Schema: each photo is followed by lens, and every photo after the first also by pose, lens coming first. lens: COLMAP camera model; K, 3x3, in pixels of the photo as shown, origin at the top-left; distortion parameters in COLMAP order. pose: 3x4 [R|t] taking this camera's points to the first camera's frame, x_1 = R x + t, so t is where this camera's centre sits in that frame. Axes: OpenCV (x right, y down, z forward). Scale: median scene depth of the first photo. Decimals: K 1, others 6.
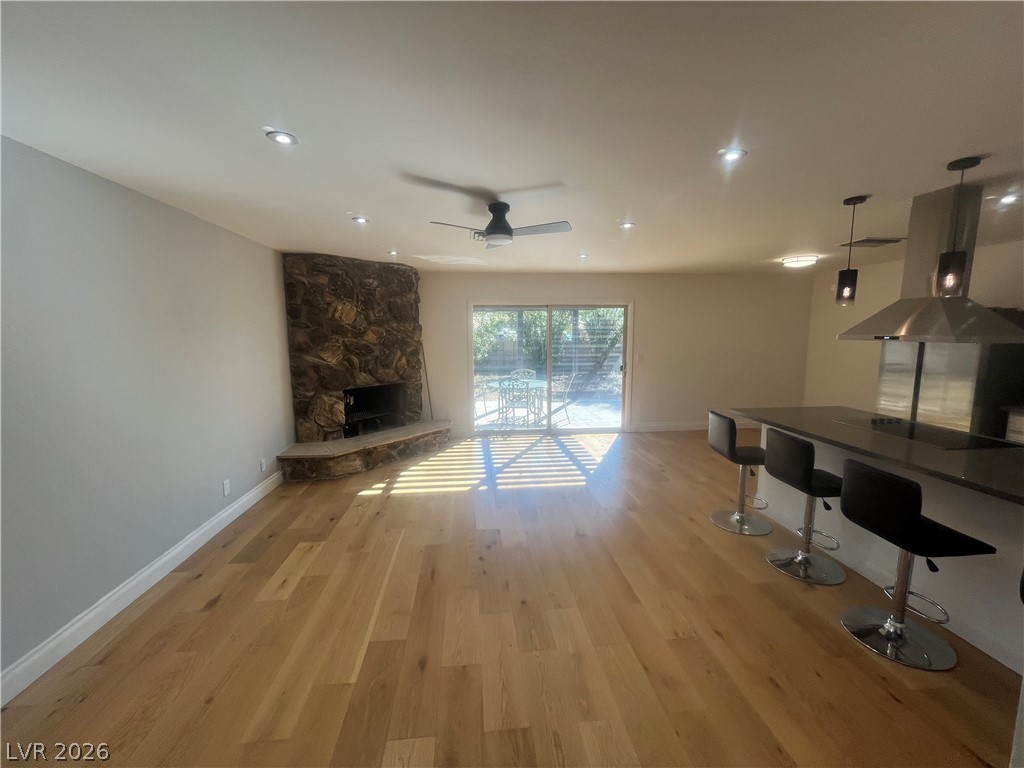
lens RADIAL K [[417.8, 0, 510.4], [0, 417.8, 383.7], [0, 0, 1]] dist [-0.002349, 0.000020]
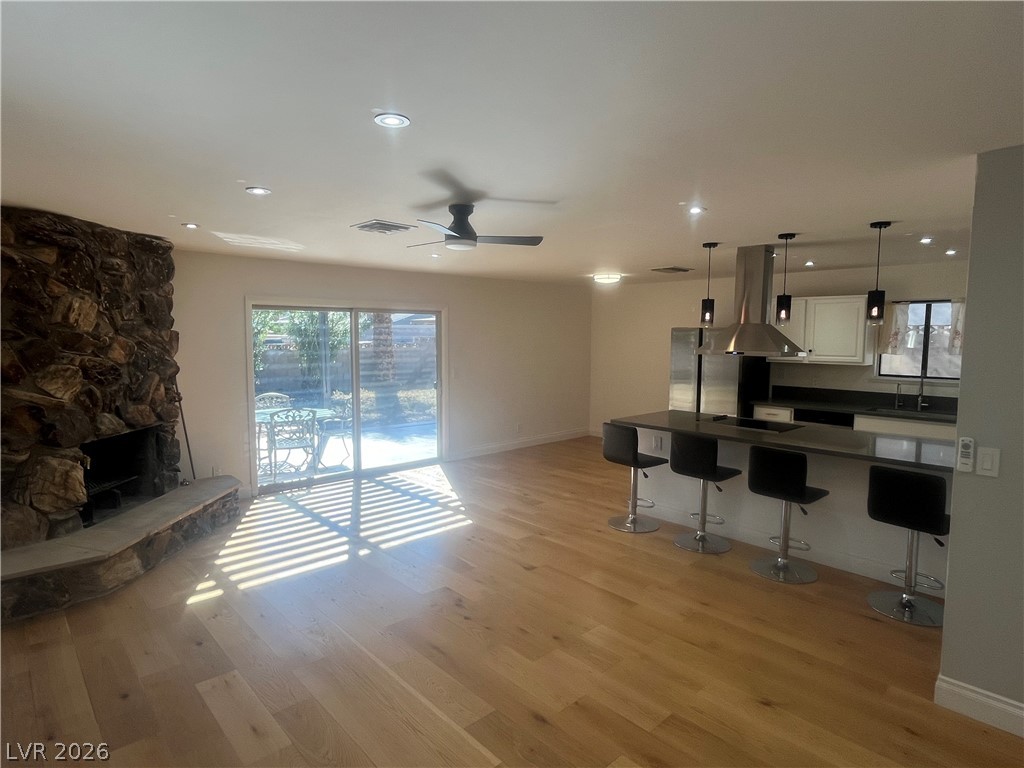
lens RADIAL K [[570.1, 0, 508.0], [0, 570.1, 385.3], [0, 0, 1]] dist [0.002408, -0.000232]
pose [[0.798464, -0.045111, 0.600350, -0.404949], [0.066134, 0.997726, -0.012989, -0.018465], [-0.598399, 0.050075, 0.799632, 0.002185]]
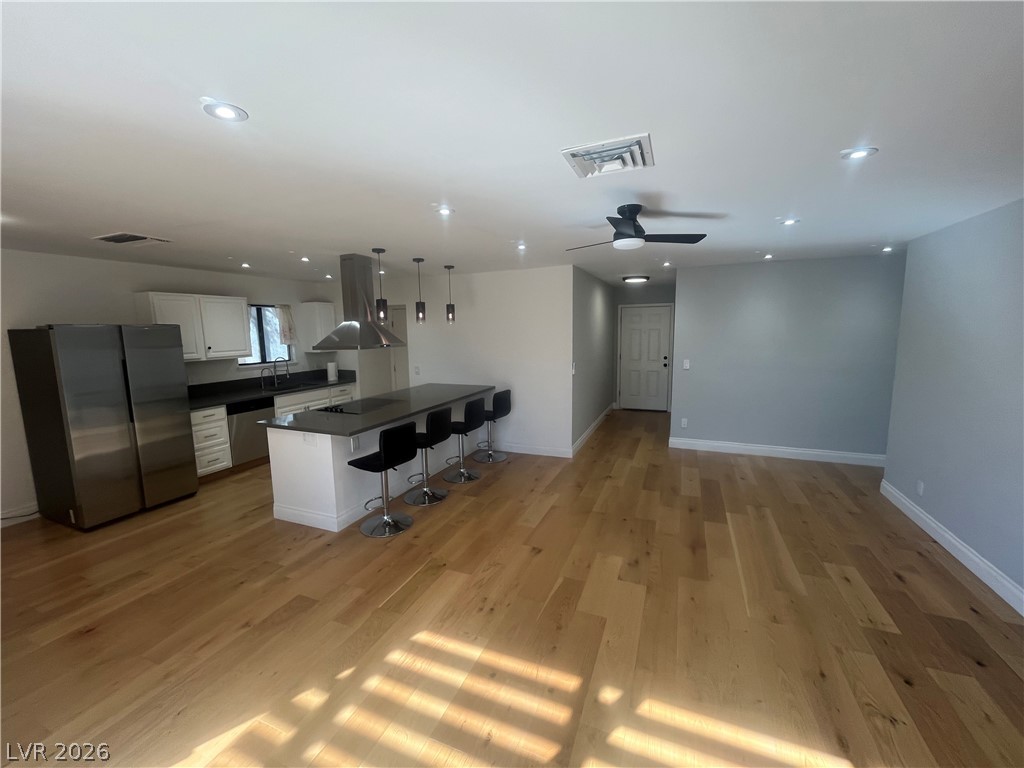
lens RADIAL K [[417.8, 0, 510.4], [0, 417.8, 383.7], [0, 0, 1]] dist [-0.002349, 0.000020]
pose [[-0.880781, -0.047294, 0.471156, -0.146955], [0.077186, 0.967353, 0.241394, -0.173591], [-0.467191, 0.248982, -0.848376, 1.181537]]
